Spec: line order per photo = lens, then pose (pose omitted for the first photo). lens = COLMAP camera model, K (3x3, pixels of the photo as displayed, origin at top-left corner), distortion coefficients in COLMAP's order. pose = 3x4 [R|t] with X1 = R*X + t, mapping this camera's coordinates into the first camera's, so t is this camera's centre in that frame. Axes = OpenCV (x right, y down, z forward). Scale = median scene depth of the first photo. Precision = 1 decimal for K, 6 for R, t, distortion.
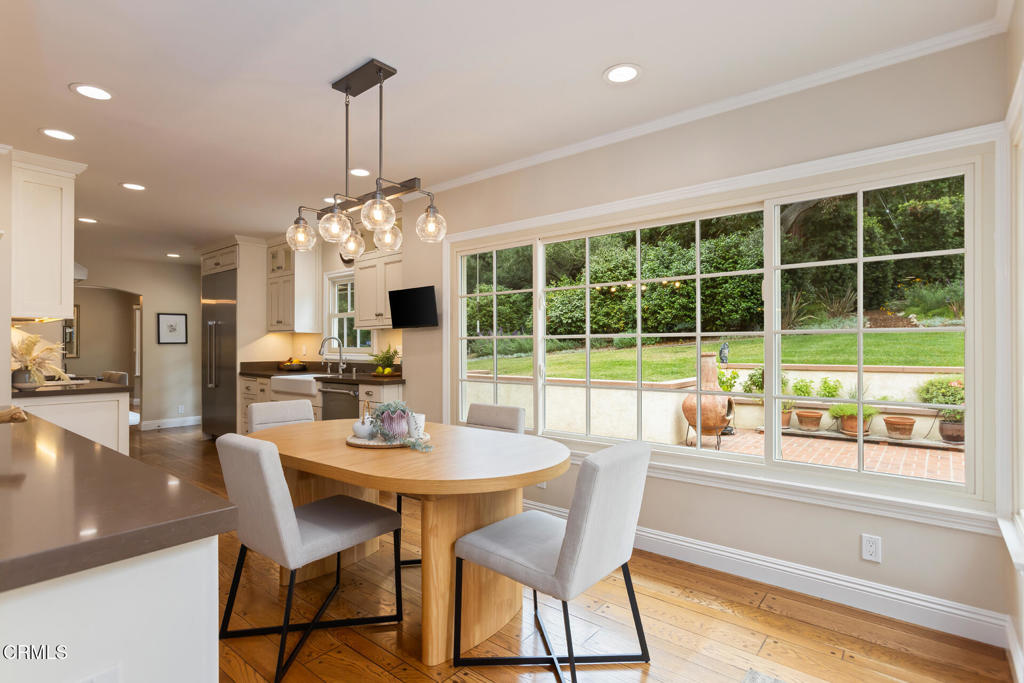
lens RADIAL K [[515.2, 0, 511.3], [0, 515.2, 345.3], [0, 0, 1]] dist [-0.006228, 0.010142]
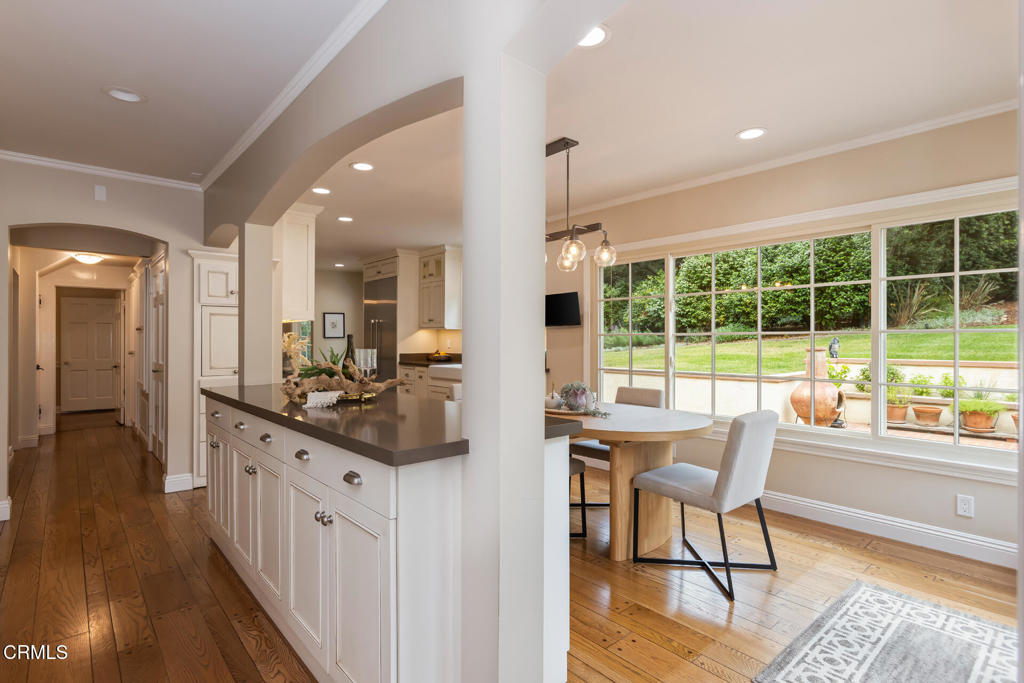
lens RADIAL K [[515.9, 0, 514.7], [0, 515.9, 341.0], [0, 0, 1]] dist [0.001393, 0.008392]
pose [[0.987093, 0.002679, -0.160125, -0.066711], [-0.002001, 0.999988, 0.004392, -0.002822], [0.160135, -0.004014, 0.987087, -0.156556]]
